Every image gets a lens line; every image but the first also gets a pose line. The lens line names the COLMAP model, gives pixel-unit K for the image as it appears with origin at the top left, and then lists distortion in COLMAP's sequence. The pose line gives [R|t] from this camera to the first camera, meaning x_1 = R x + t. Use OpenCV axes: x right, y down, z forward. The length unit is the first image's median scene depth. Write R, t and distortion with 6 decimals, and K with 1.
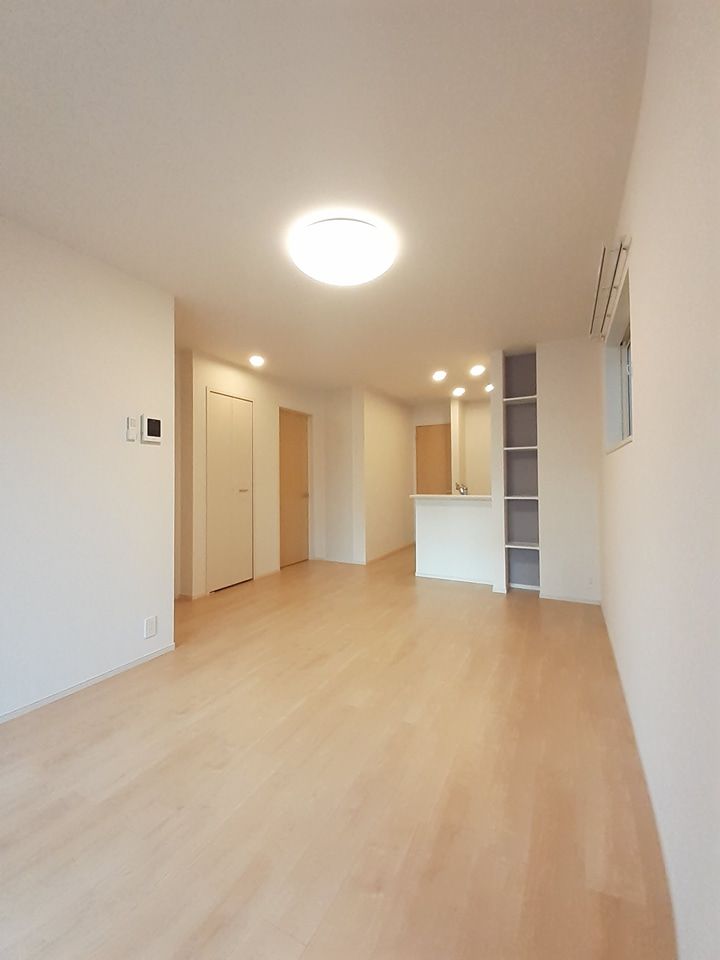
lens RADIAL K [[379.3, 0, 360.6], [0, 379.3, 483.1], [0, 0, 1]] dist [-0.014178, -0.001118]
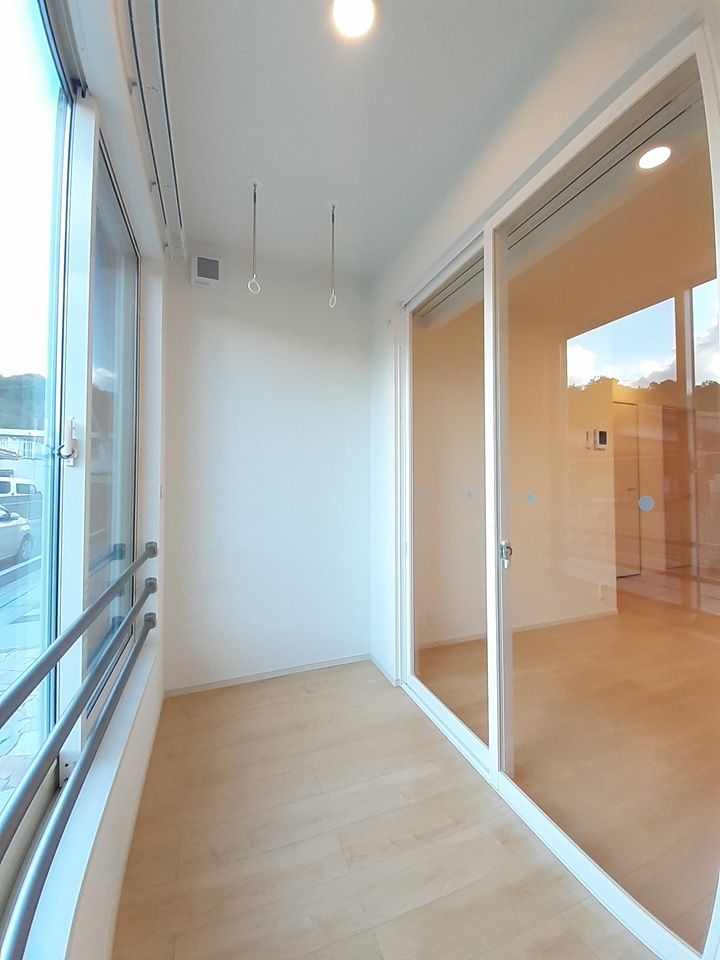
lens RADIAL K [[379.3, 0, 357.4], [0, 379.3, 475.7], [0, 0, 1]] dist [-0.014178, -0.001118]
pose [[0.755407, -0.006765, -0.655221, -0.374664], [-0.008258, 0.999769, -0.019842, 0.017738], [0.655204, 0.020400, 0.755177, -0.578877]]
